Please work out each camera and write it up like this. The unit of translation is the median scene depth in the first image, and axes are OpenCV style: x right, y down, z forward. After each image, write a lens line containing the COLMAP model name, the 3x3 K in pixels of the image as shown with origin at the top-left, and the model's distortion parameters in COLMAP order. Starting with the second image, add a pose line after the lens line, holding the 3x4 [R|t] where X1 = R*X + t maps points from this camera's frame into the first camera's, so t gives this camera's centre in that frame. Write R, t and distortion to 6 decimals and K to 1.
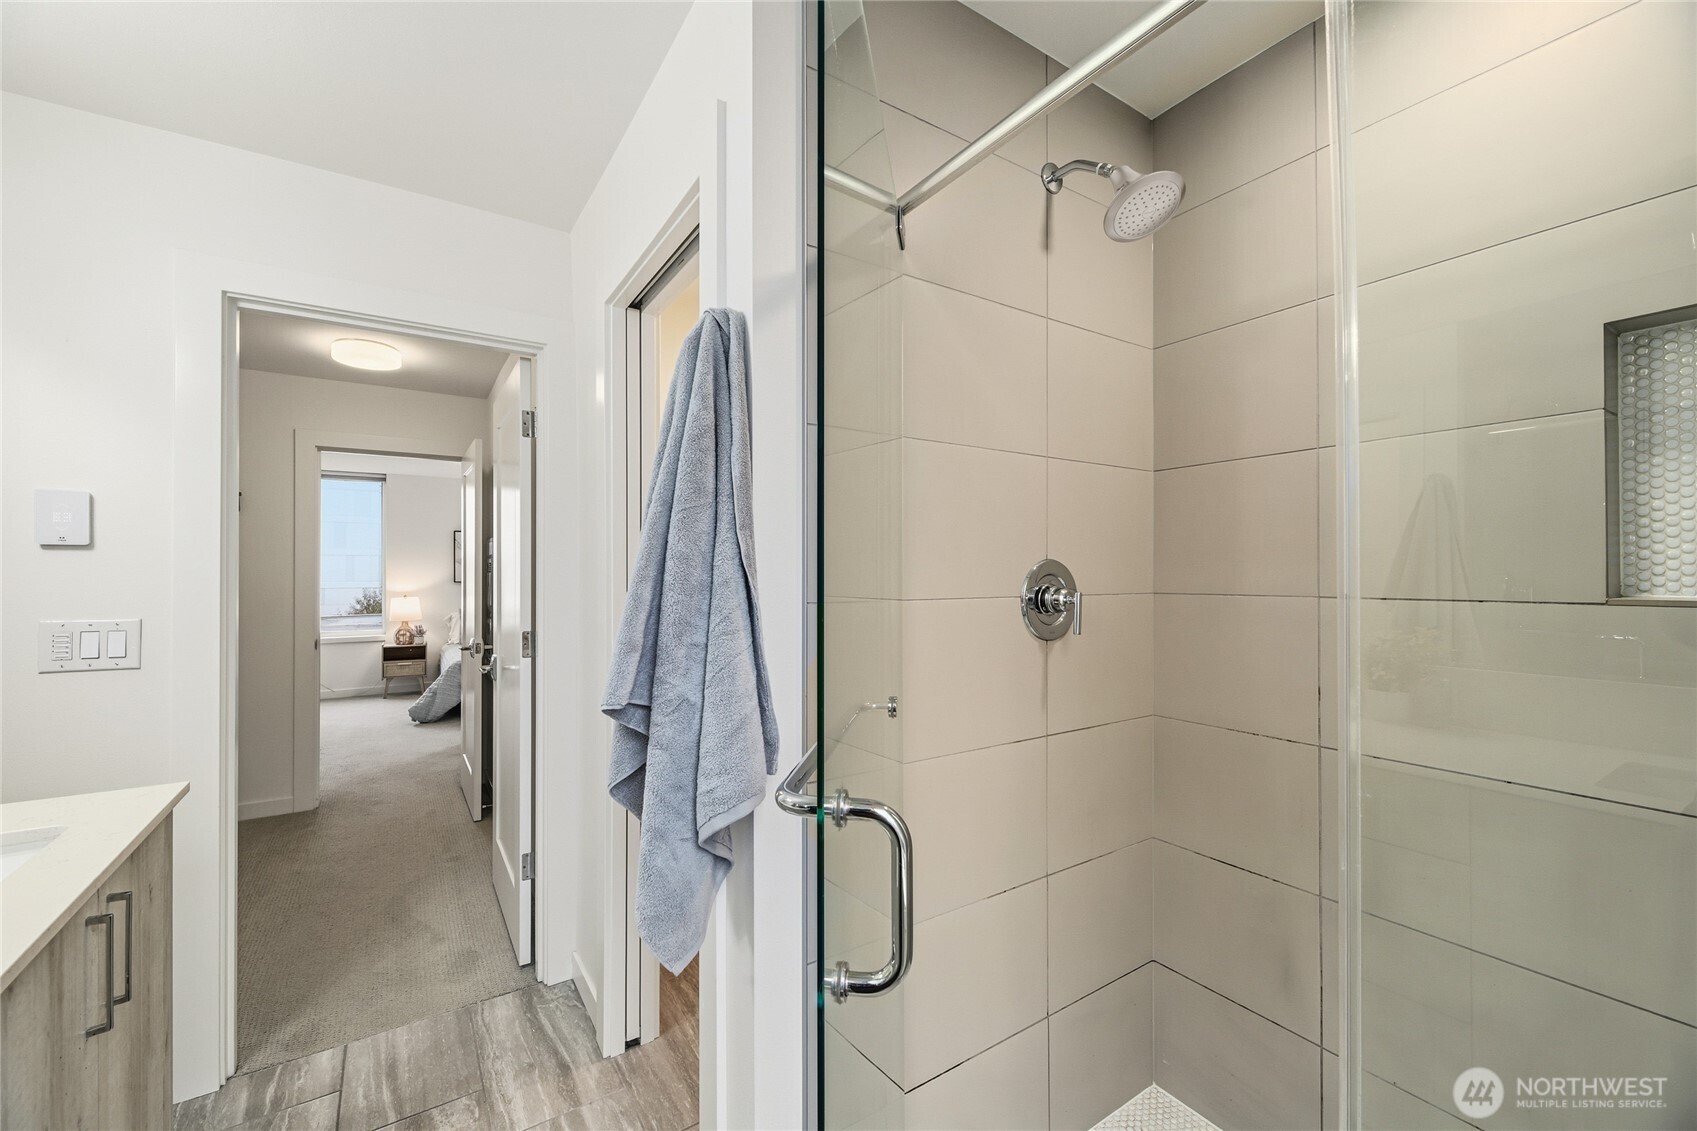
lens RADIAL K [[681.6, 0, 845.5], [0, 681.6, 569.0], [0, 0, 1]] dist [-0.001758, -0.000074]
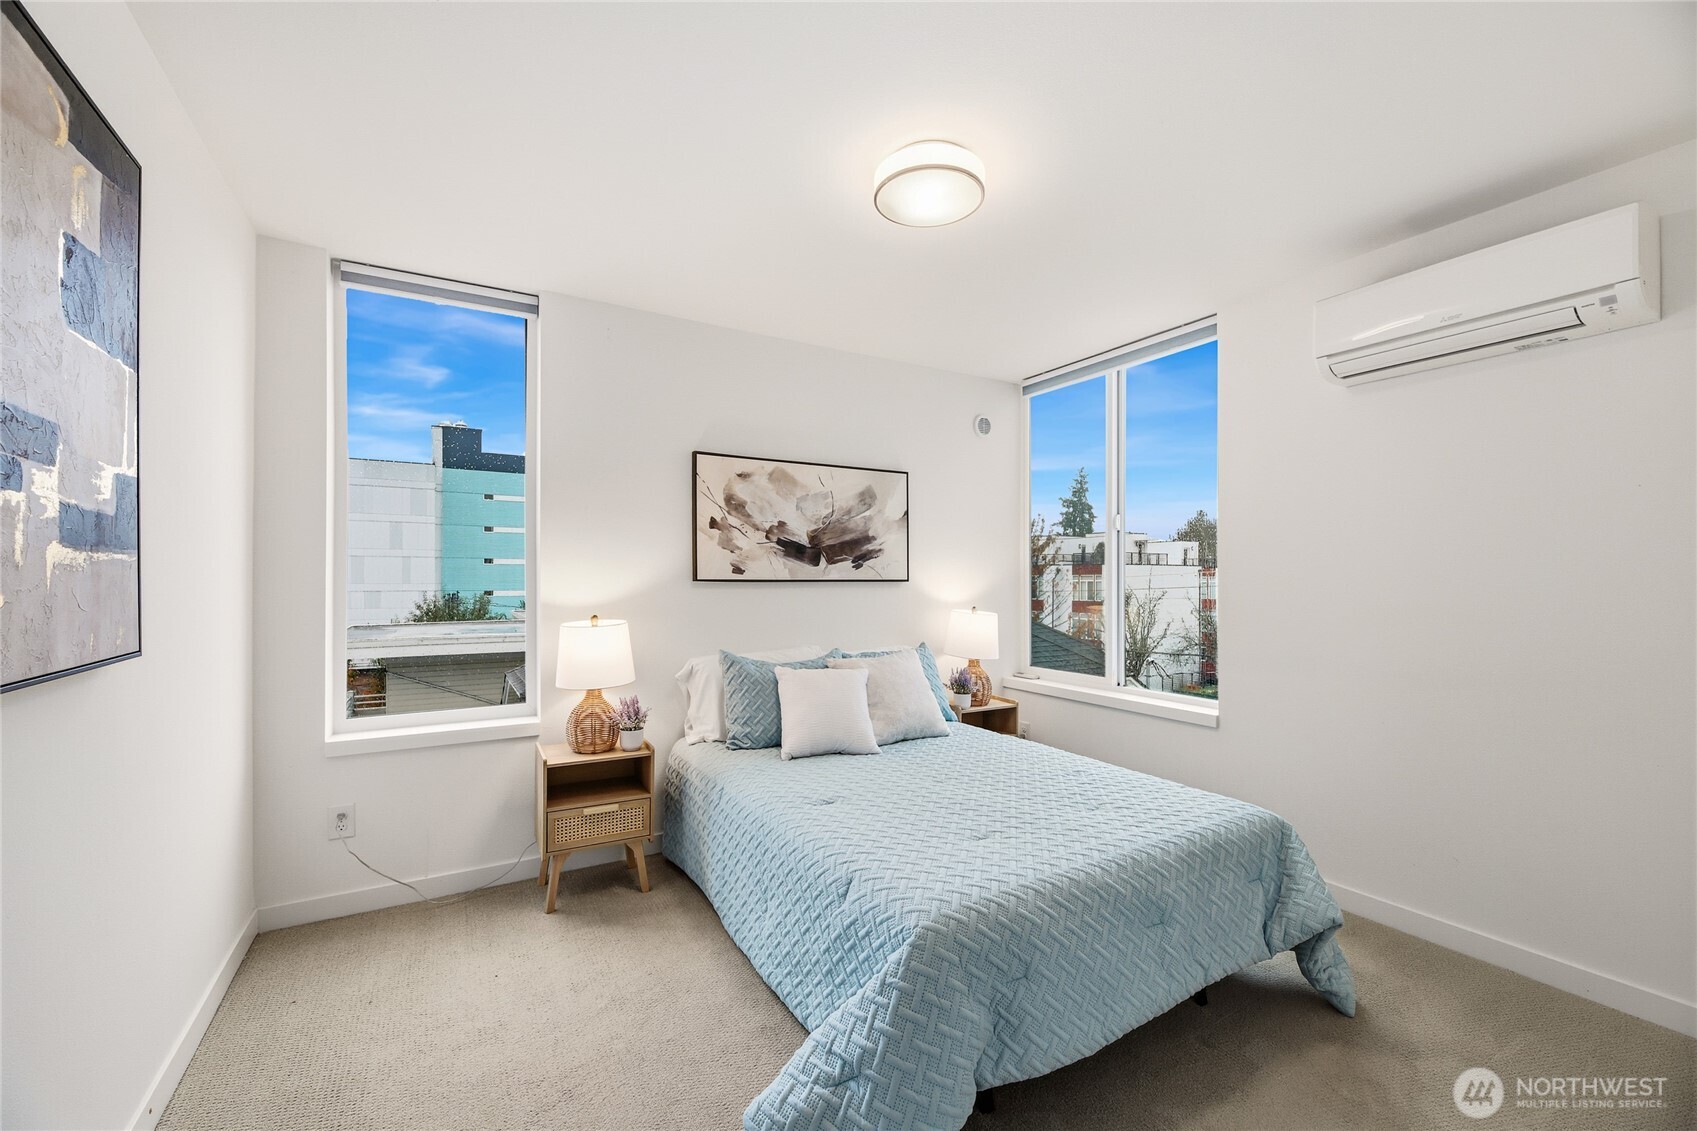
lens RADIAL K [[681.6, 0, 845.5], [0, 681.6, 569.0], [0, 0, 1]] dist [-0.001758, -0.000074]
pose [[0.998527, -0.008488, -0.053587, -0.490273], [0.008578, 0.999962, 0.001439, 0.012934], [0.053573, -0.001897, 0.998562, 0.638420]]
